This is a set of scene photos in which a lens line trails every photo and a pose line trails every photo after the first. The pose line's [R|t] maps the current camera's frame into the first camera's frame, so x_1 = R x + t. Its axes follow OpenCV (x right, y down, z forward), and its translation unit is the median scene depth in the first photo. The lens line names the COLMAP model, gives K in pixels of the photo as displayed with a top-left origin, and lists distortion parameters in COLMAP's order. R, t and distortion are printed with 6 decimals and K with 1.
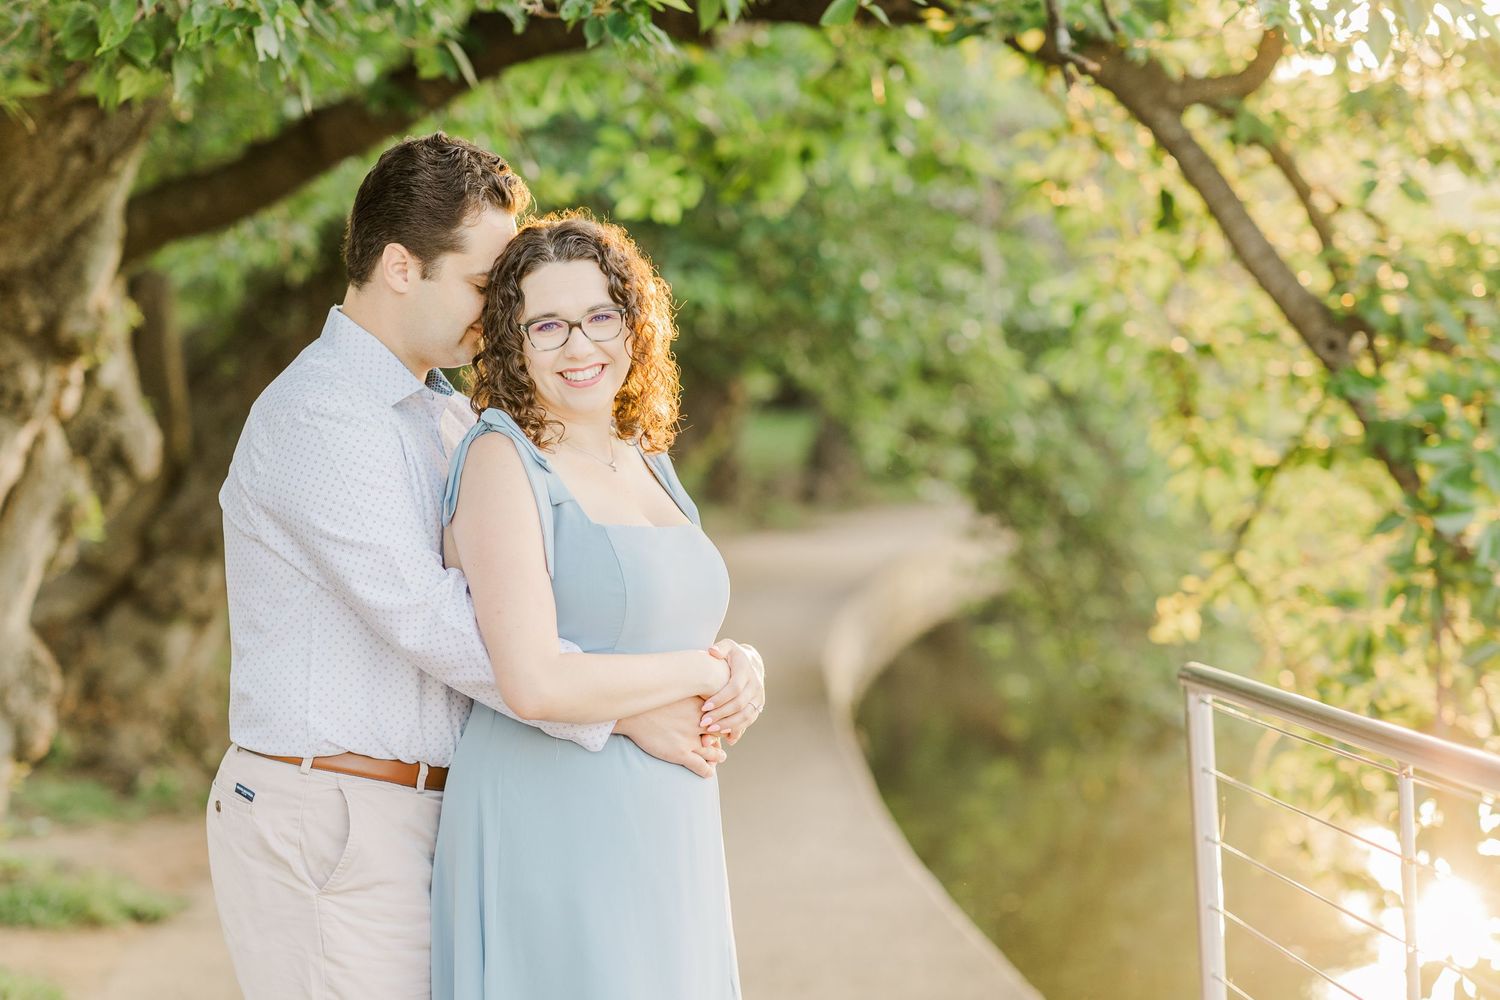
lens RADIAL K [[3760.4, 0, 750.0], [0, 3760.4, 500.0], [0, 0, 1]] dist [0.114970, -0.758203]
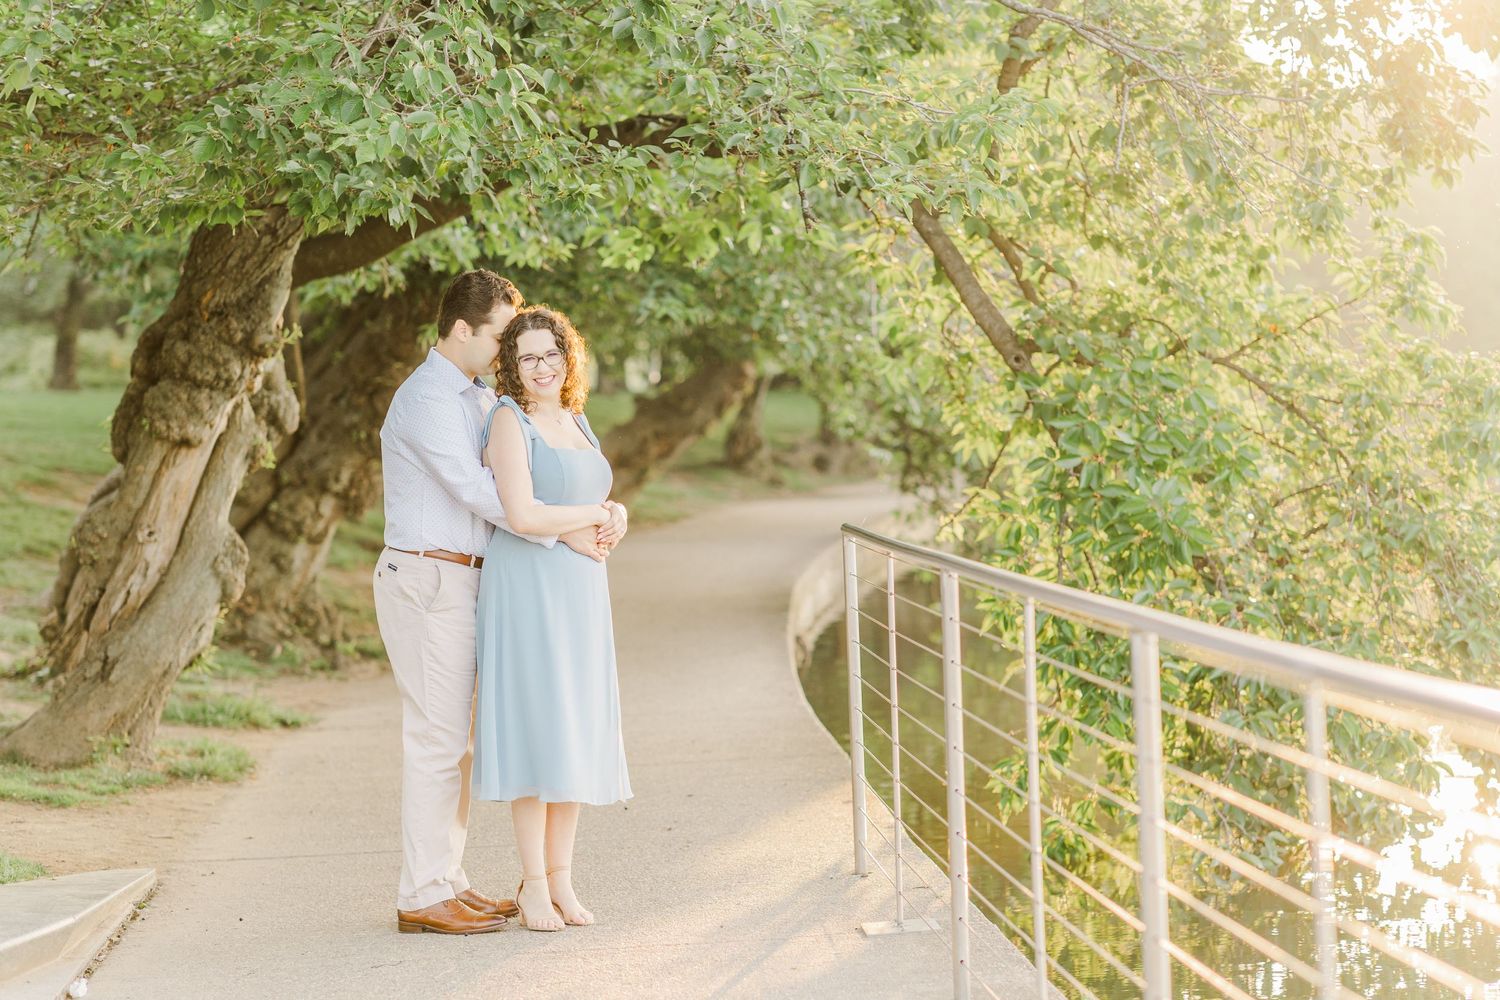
lens RADIAL K [[3378.4, 0, 756.8], [0, 3378.4, 630.0], [0, 0, 1]] dist [0.470704, -0.175498]
pose [[0.999945, 0.009517, -0.004345, 0.079733], [-0.009302, 0.998851, 0.047006, 0.016300], [0.004787, -0.046963, 0.998885, -0.888435]]
